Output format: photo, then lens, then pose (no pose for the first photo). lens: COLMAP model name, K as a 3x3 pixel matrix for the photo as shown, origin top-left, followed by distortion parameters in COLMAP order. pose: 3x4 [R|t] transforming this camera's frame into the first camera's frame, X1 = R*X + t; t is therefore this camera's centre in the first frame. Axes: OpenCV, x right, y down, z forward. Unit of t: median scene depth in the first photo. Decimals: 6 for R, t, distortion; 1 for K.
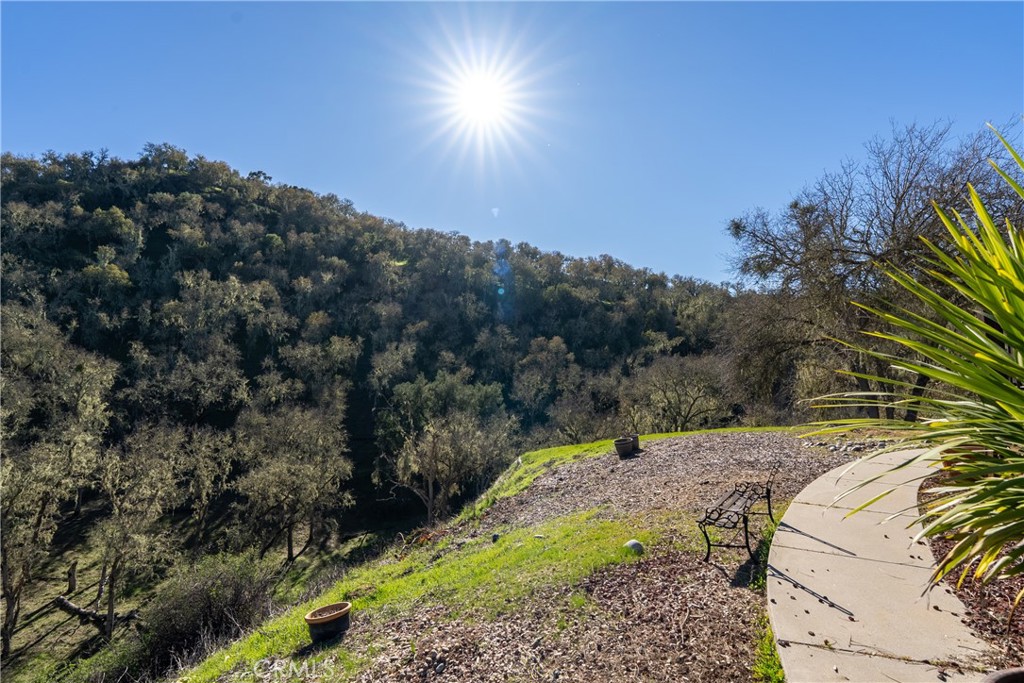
lens RADIAL K [[482.4, 0, 512.3], [0, 482.4, 341.1], [0, 0, 1]] dist [0.002668, 0.001271]
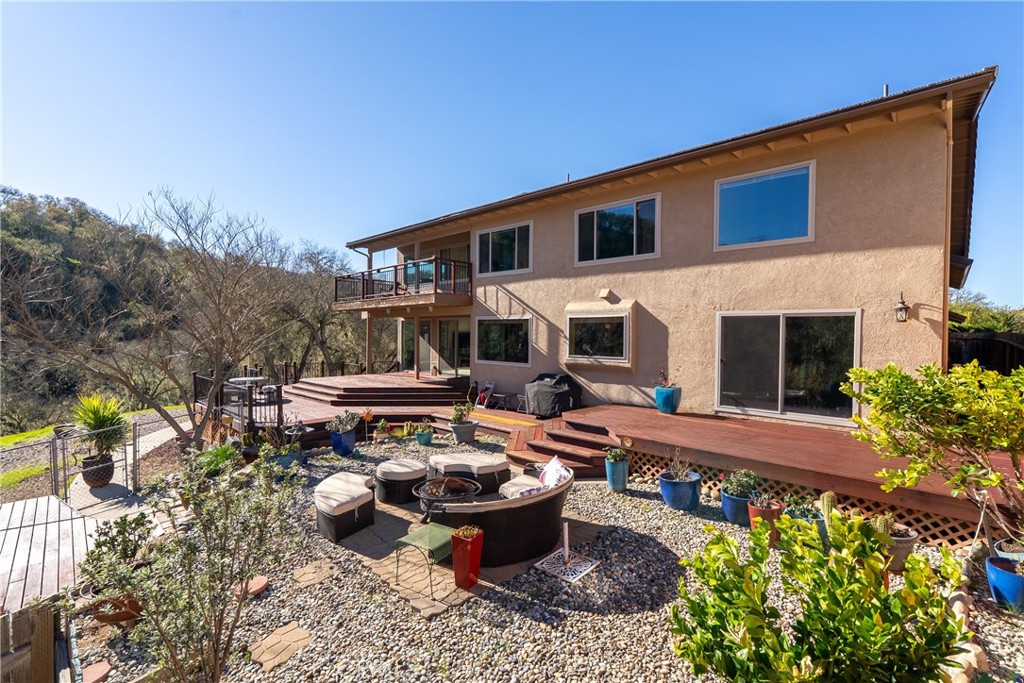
lens RADIAL K [[467.0, 0, 509.0], [0, 467.0, 339.6], [0, 0, 1]] dist [-0.007304, 0.002984]
pose [[0.589374, 0.001859, 0.807858, -0.017833], [-0.057076, 0.997594, 0.039344, -0.027963], [-0.805842, -0.069297, 0.588062, -0.141295]]
